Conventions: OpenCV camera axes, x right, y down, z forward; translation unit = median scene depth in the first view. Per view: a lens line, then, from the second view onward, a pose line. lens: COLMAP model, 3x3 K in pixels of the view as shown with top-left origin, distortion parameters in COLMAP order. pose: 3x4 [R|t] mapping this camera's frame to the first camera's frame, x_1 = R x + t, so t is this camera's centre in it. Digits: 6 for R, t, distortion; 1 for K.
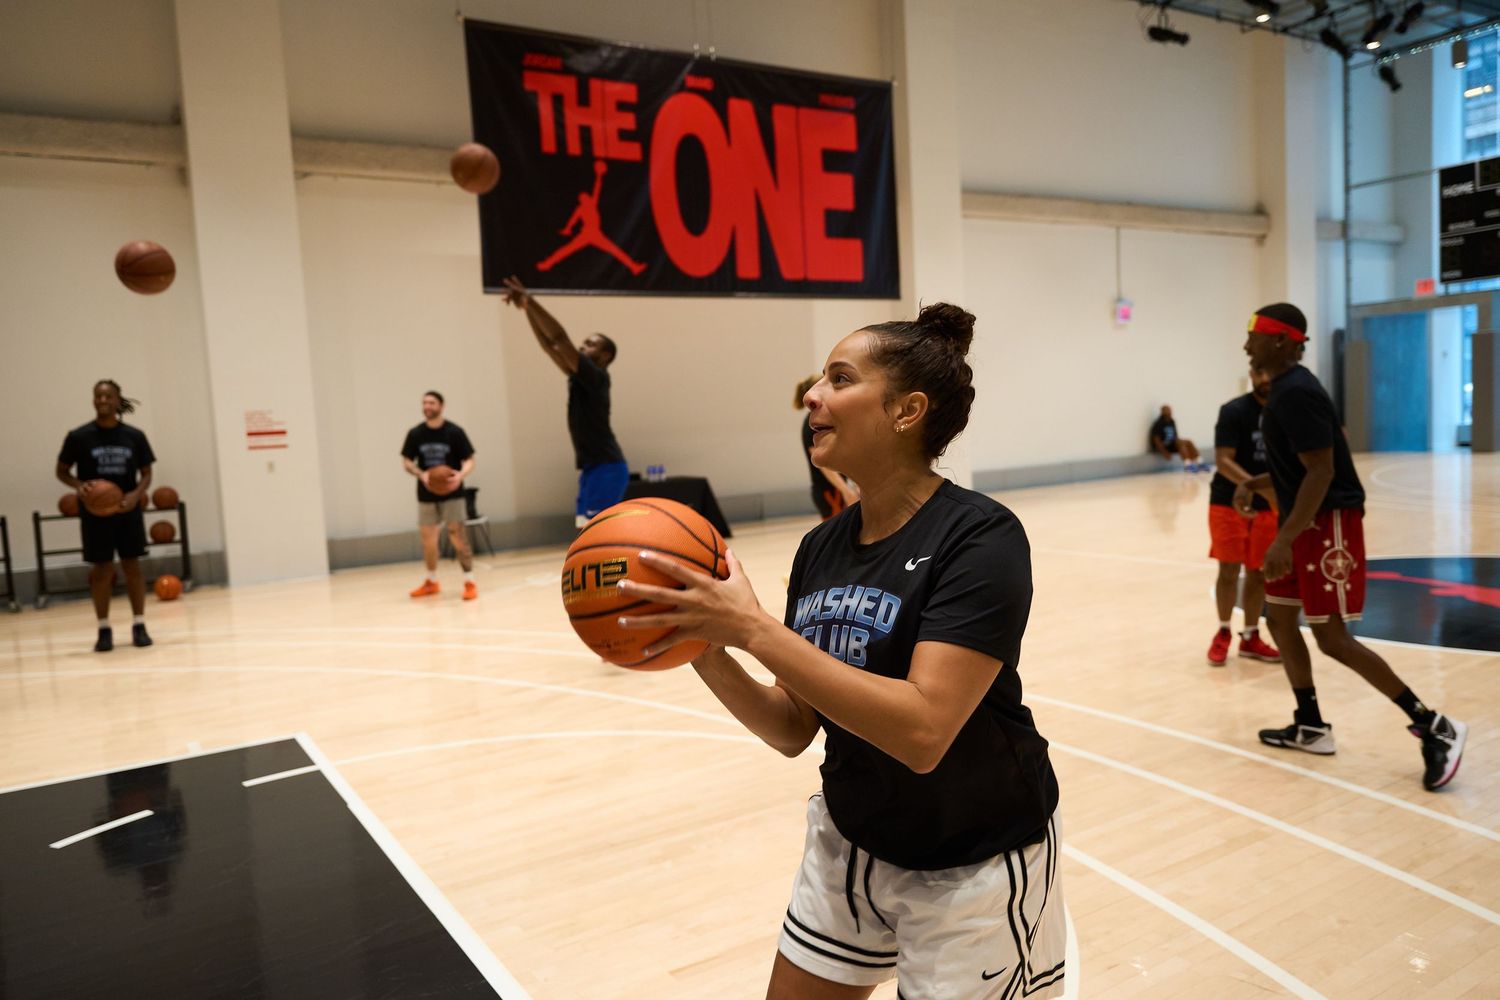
lens RADIAL K [[1091.3, 0, 749.5], [0, 1091.3, 507.3], [0, 0, 1]] dist [0.006348, 0.008807]
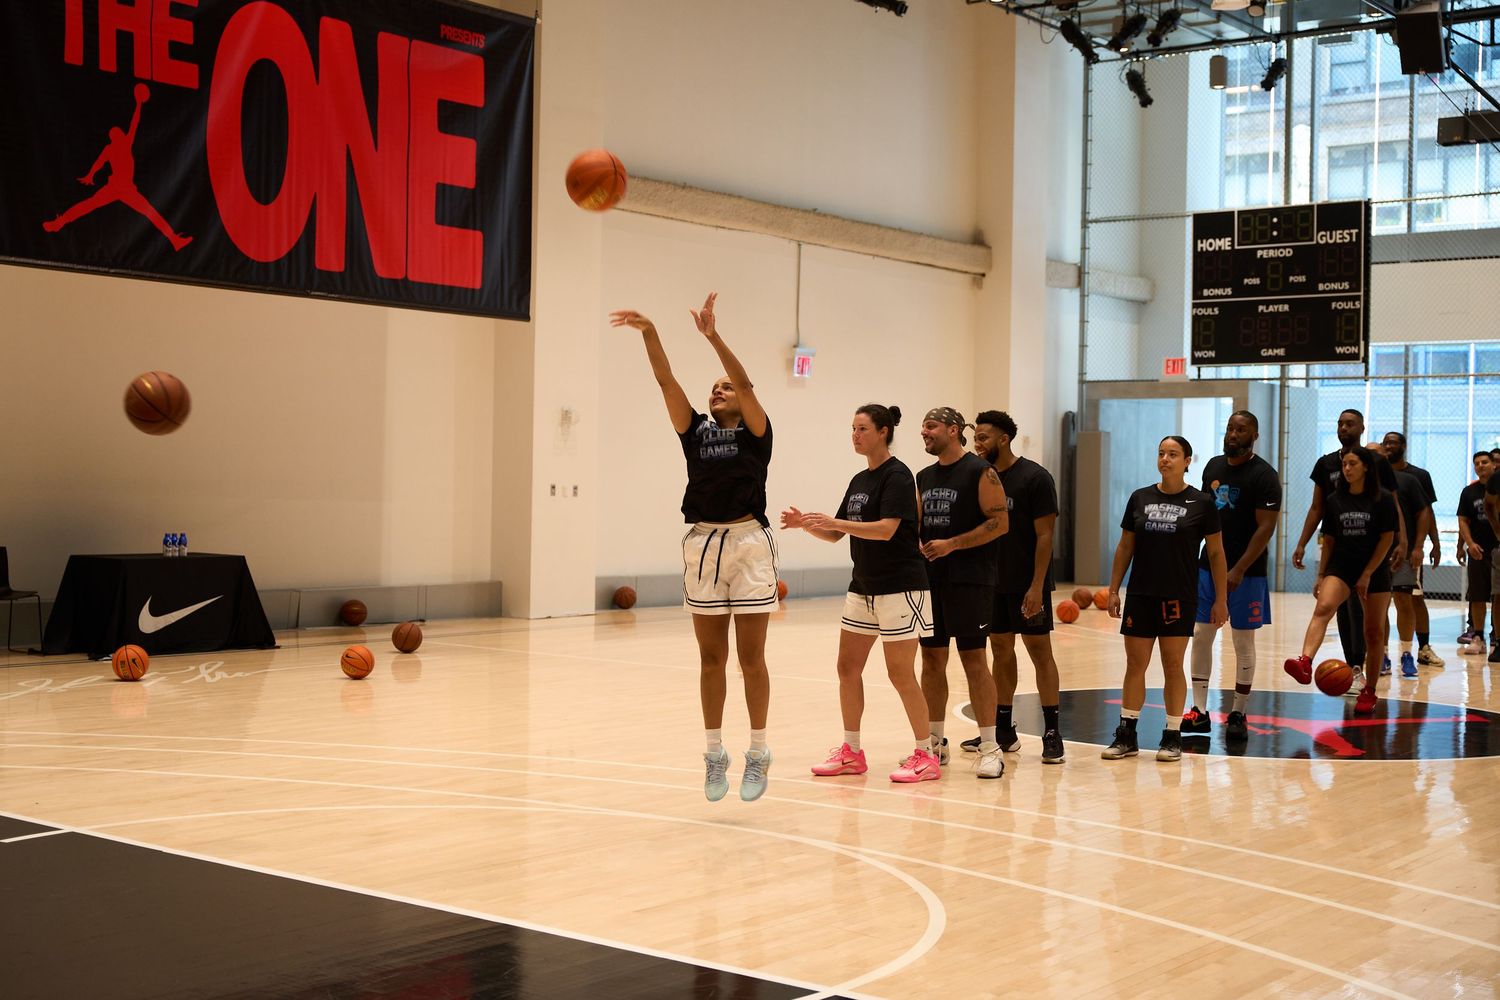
lens RADIAL K [[2013.2, 0, 750.8], [0, 2013.2, 496.0], [0, 0, 1]] dist [0.013472, 0.000000]
pose [[0.937937, 0.070611, 0.339541, -0.132927], [-0.041330, 0.994834, -0.092719, 0.029310], [-0.344334, 0.072932, 0.936010, -0.208614]]
